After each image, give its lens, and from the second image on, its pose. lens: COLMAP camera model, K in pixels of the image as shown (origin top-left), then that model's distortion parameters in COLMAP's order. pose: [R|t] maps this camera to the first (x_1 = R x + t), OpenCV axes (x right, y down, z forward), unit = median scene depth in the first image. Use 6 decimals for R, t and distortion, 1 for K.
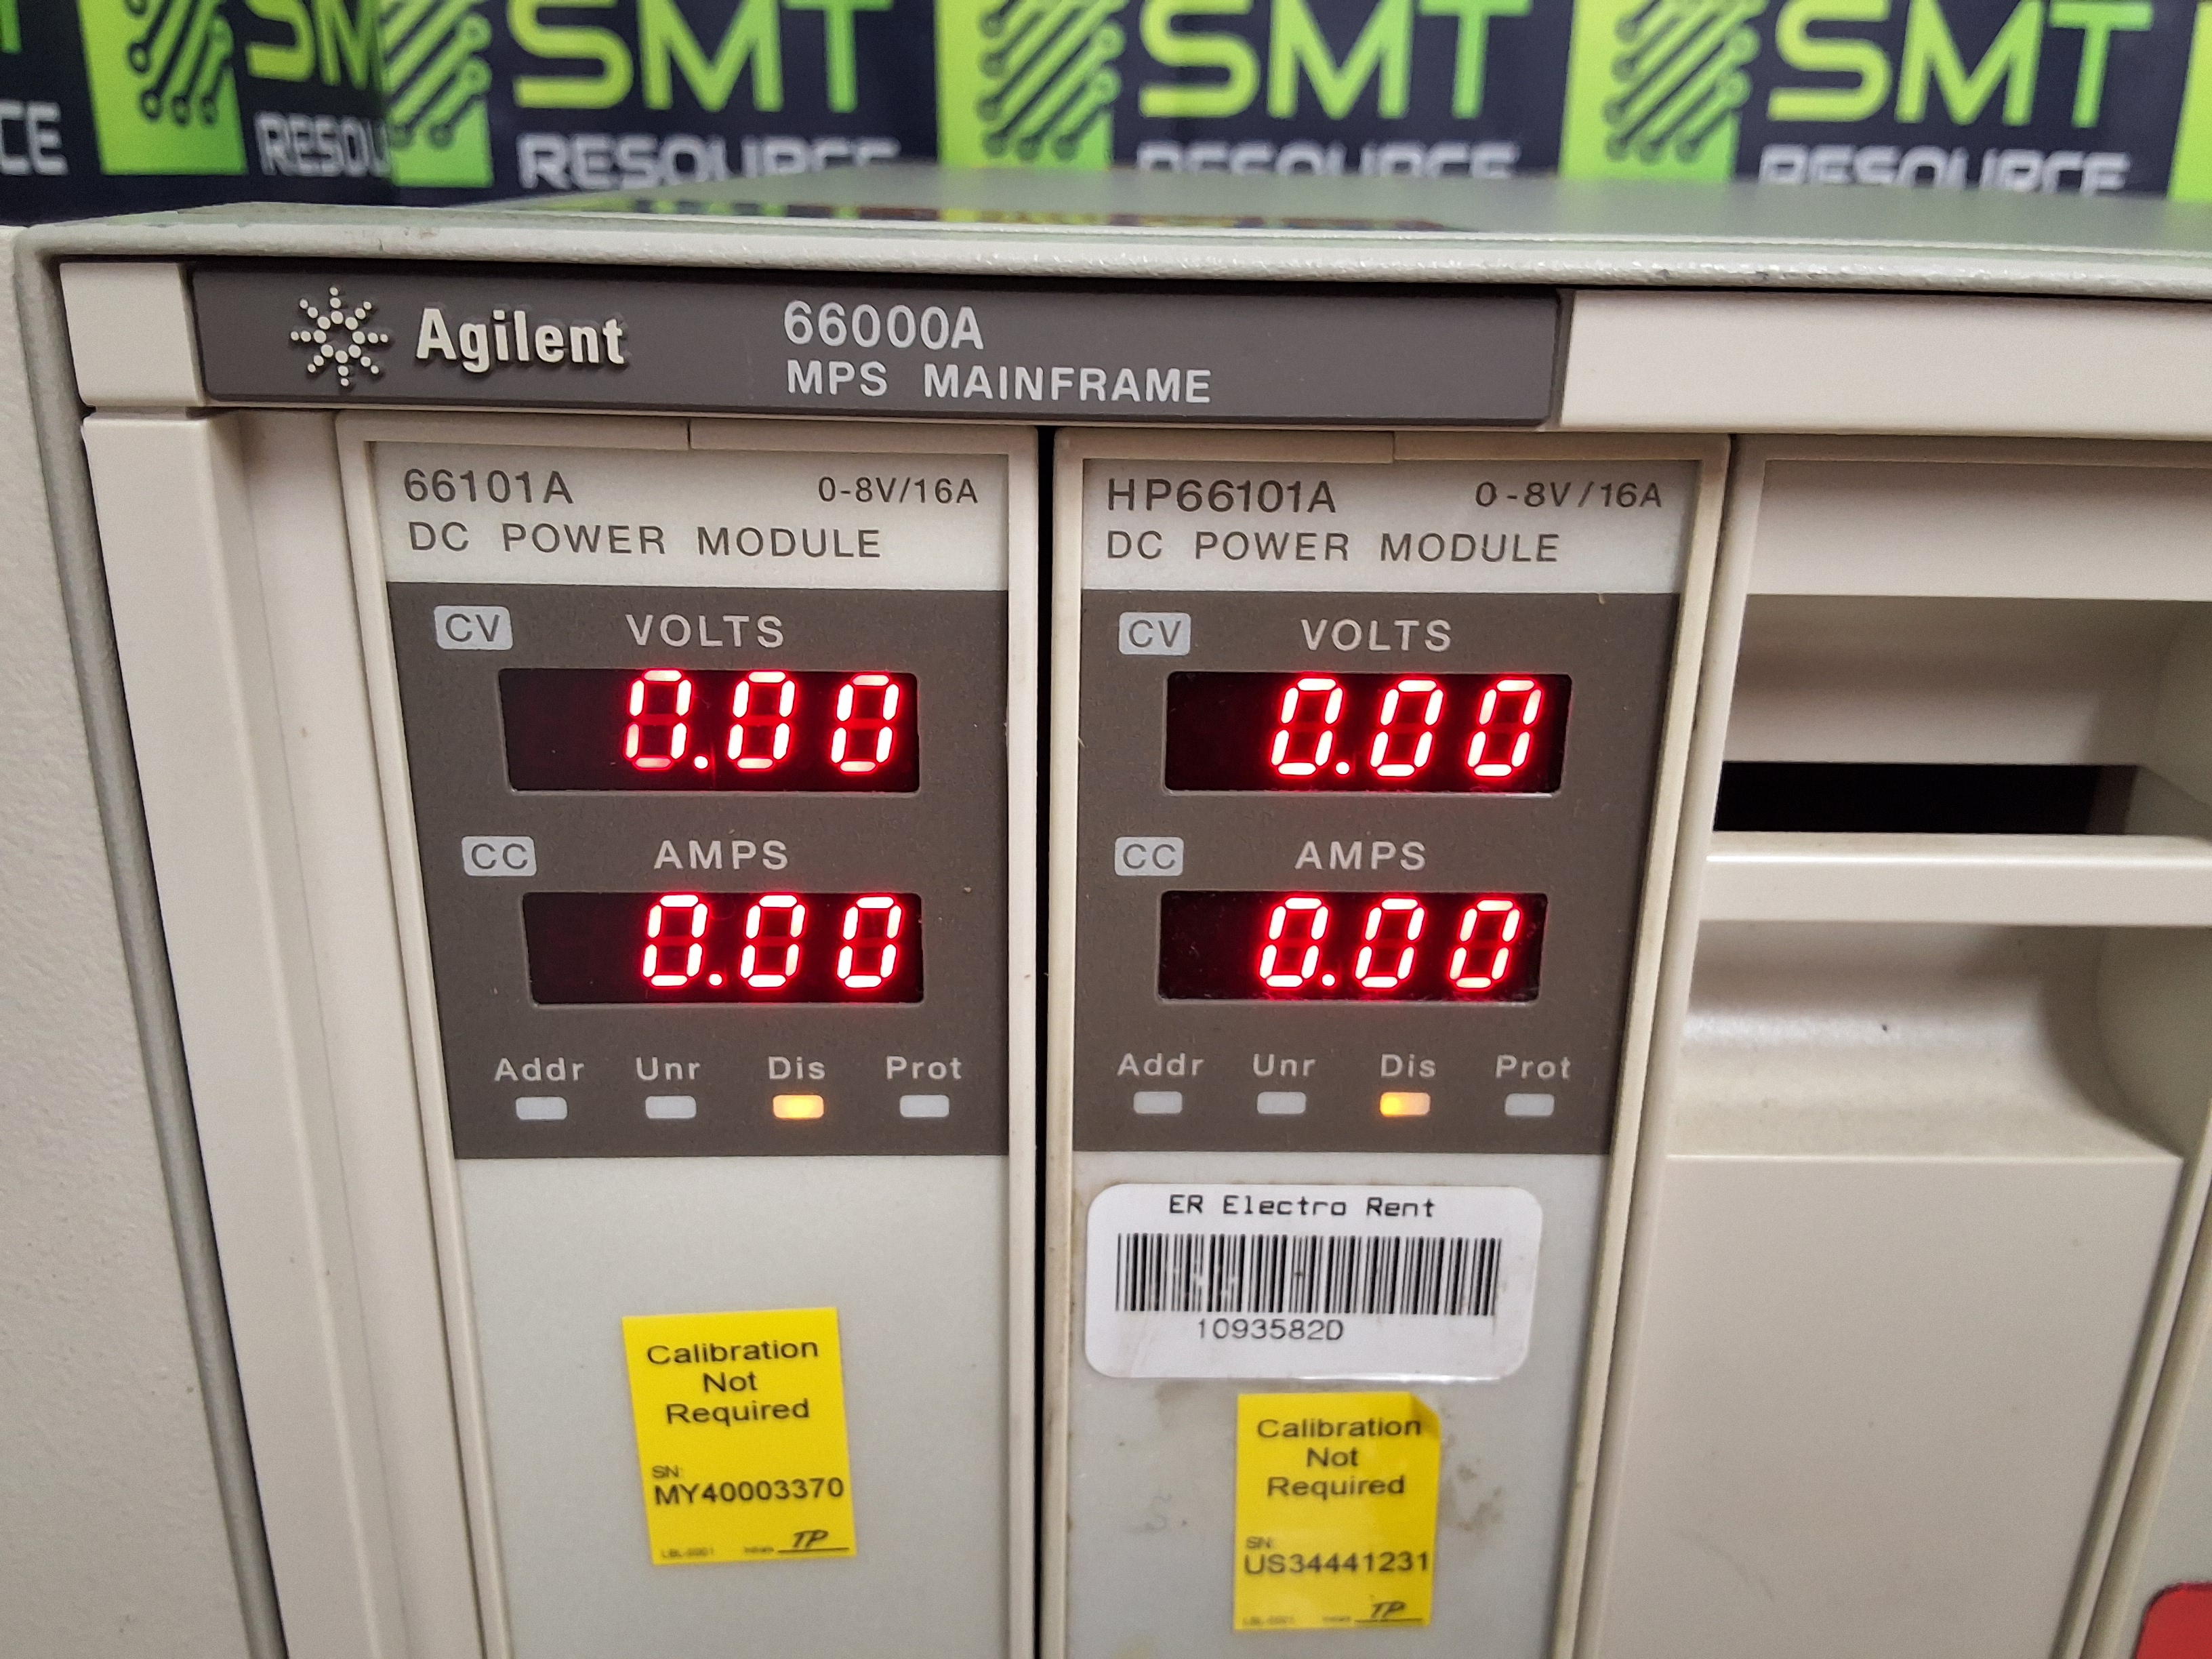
lens RADIAL K [[1820.1, 0, 1103.2], [0, 1820.1, 828.2], [0, 0, 1]] dist [0.152397, -0.273248]
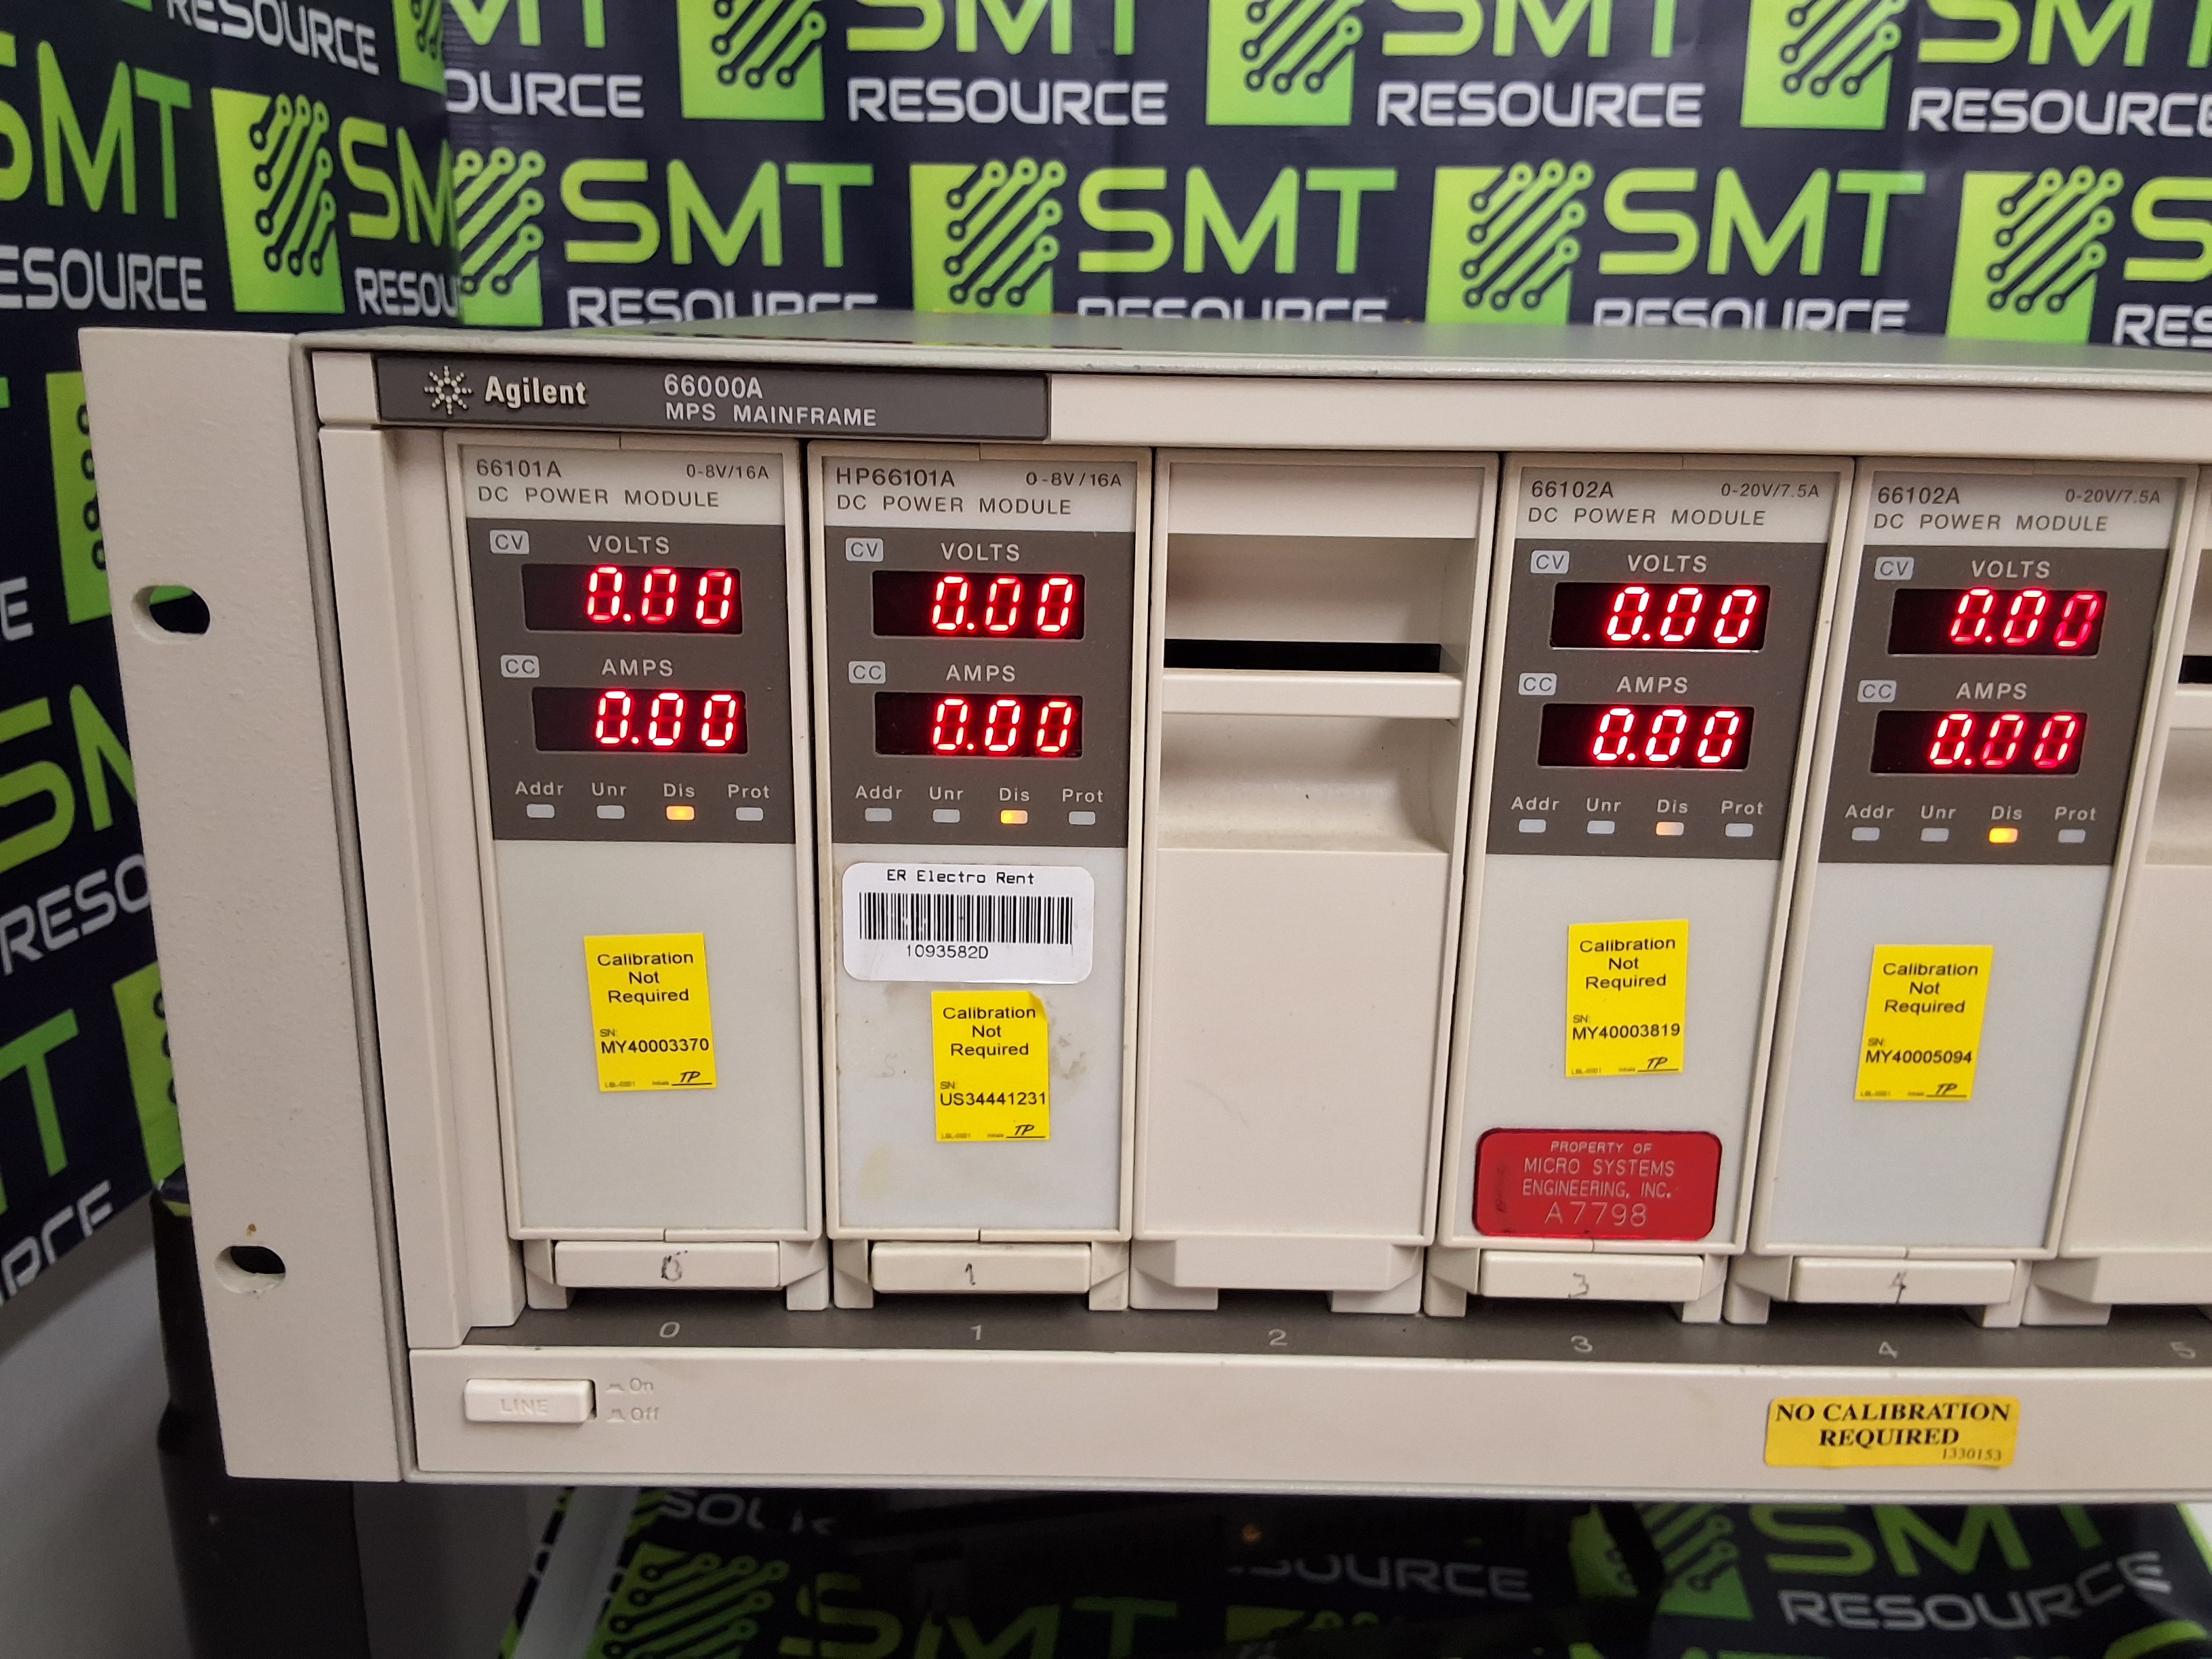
lens RADIAL K [[1798.8, 0, 1106.1], [0, 1798.8, 836.7], [0, 0, 1]] dist [0.149198, -0.271403]
pose [[0.999848, 0.007237, -0.015883, 0.287389], [-0.008230, 0.997956, -0.063369, 0.285704], [0.015392, 0.063490, 0.997864, -0.798393]]
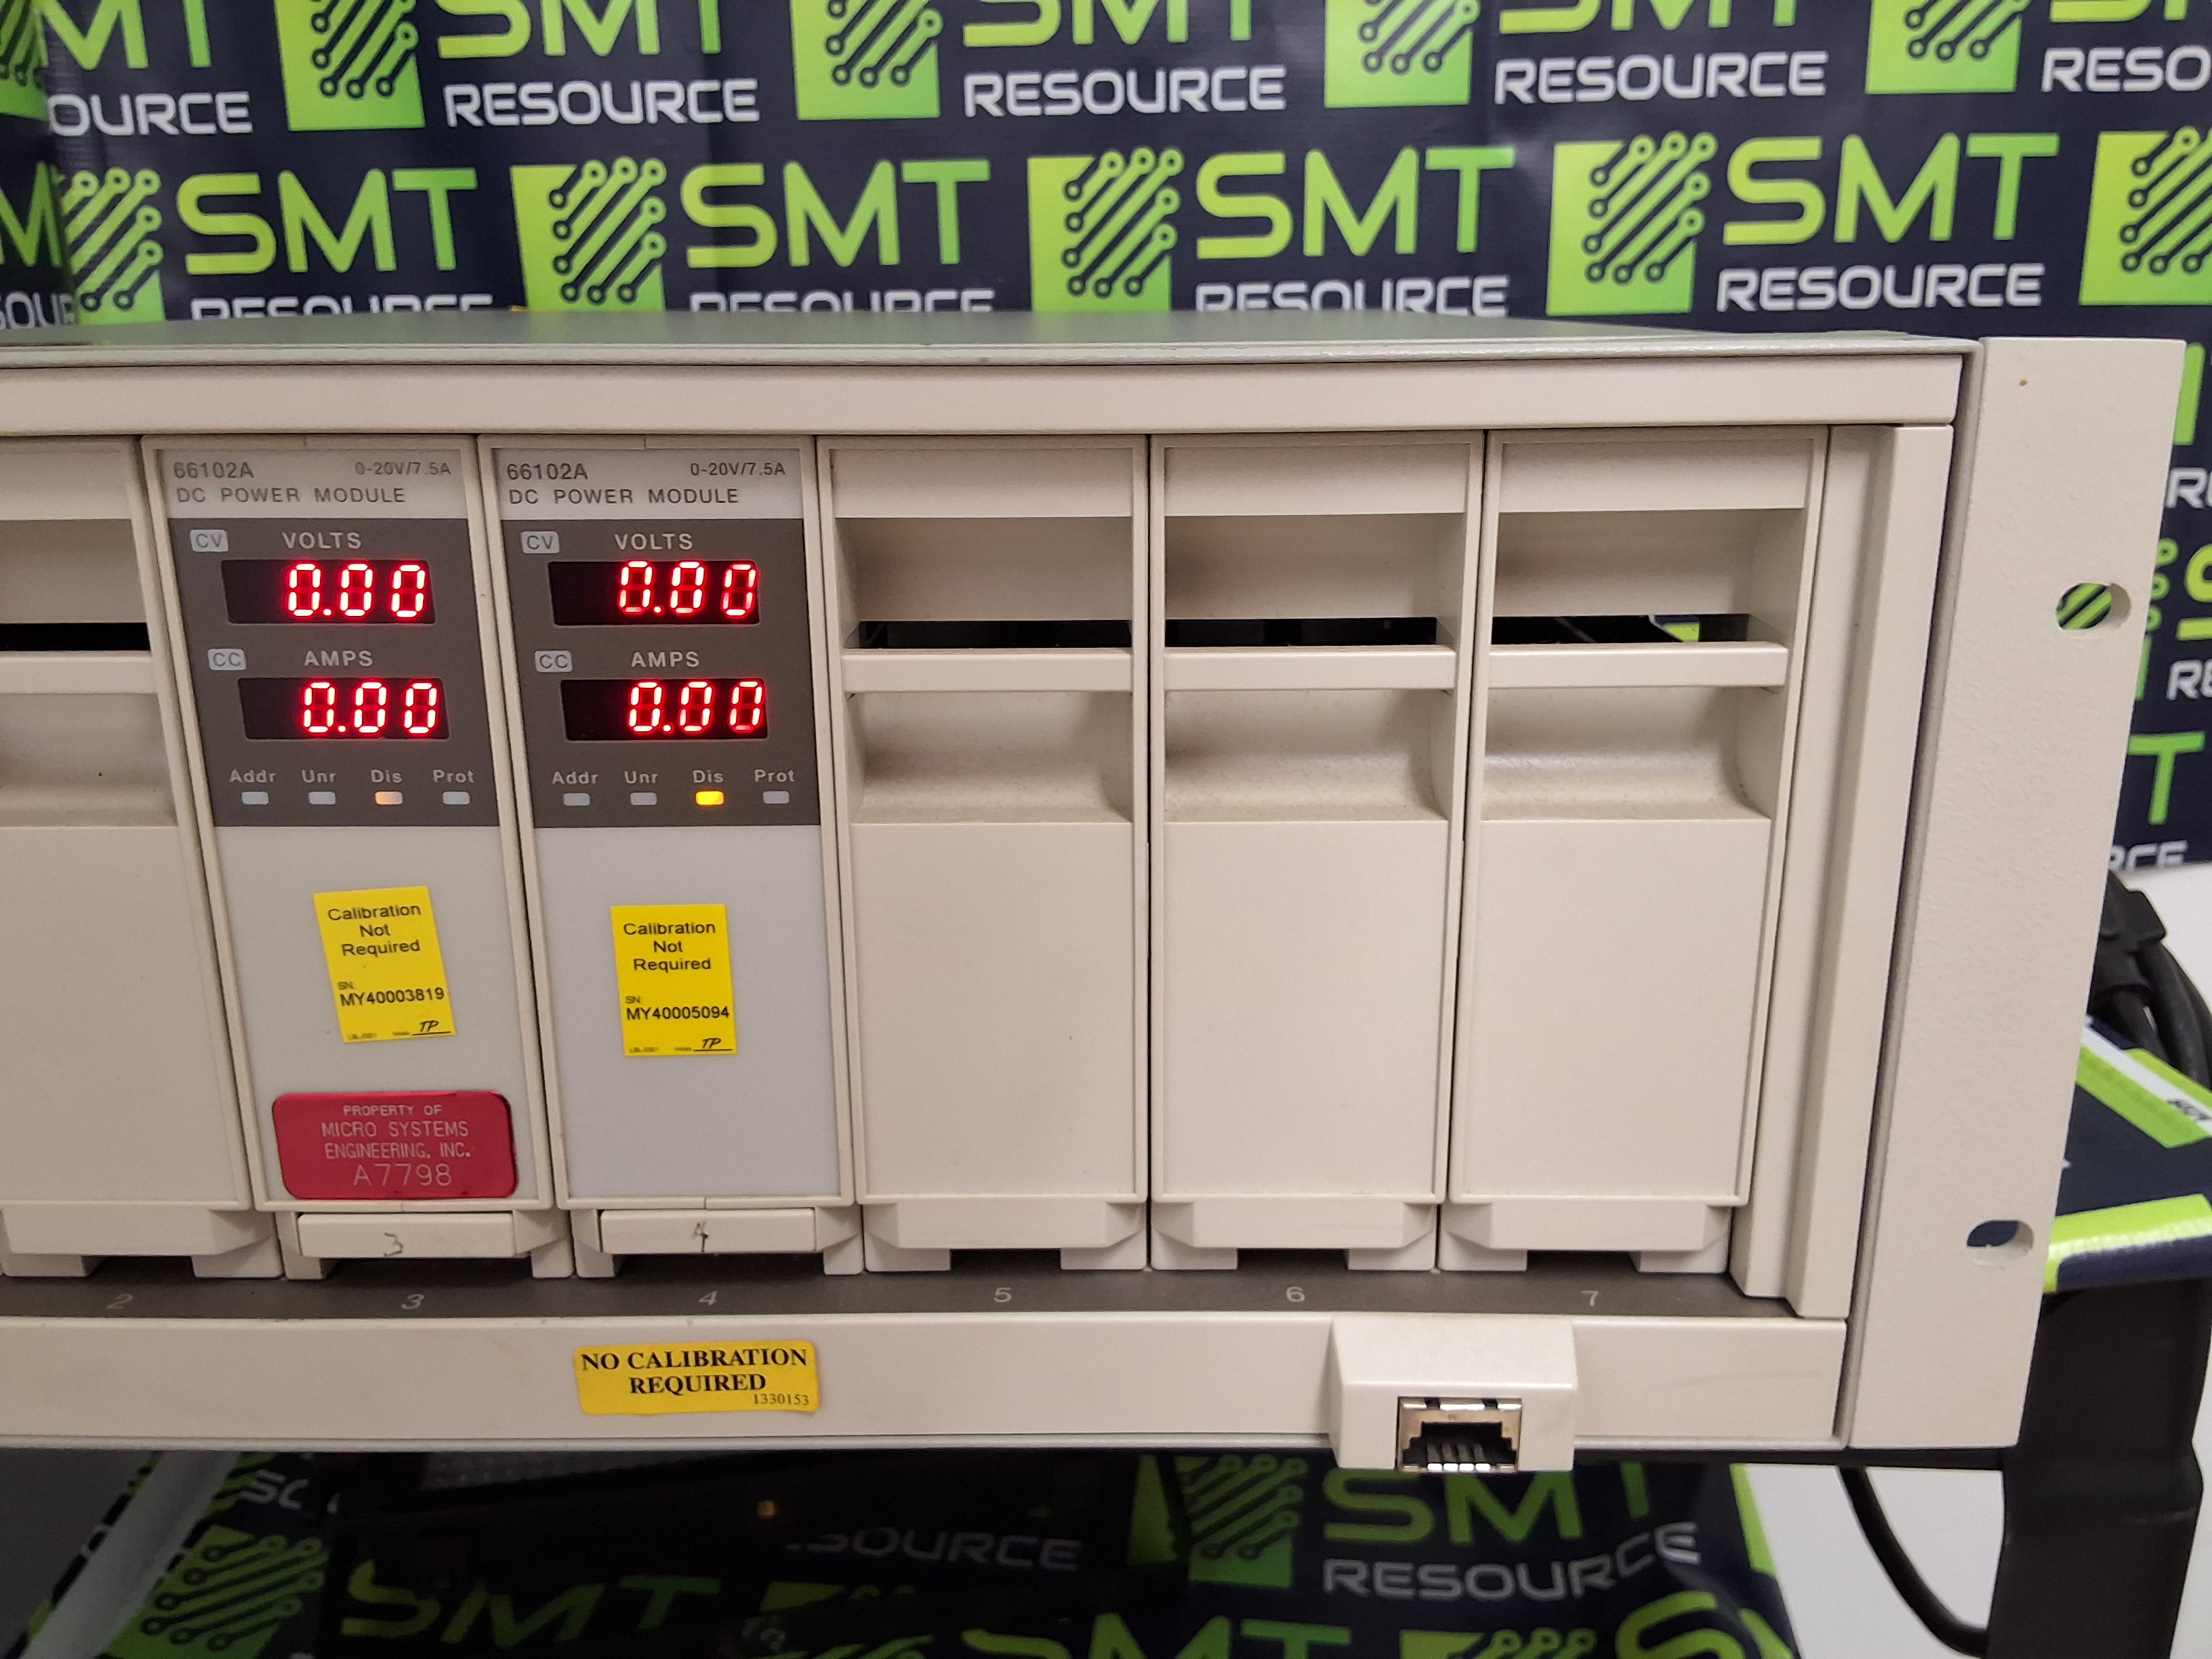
lens RADIAL K [[1805.0, 0, 1106.9], [0, 1805.0, 835.5], [0, 0, 1]] dist [0.116573, -0.196803]
pose [[0.998997, -0.015012, -0.042184, 1.638876], [0.012402, 0.998032, -0.061473, 0.320427], [0.043024, 0.060888, 0.997217, -0.816743]]
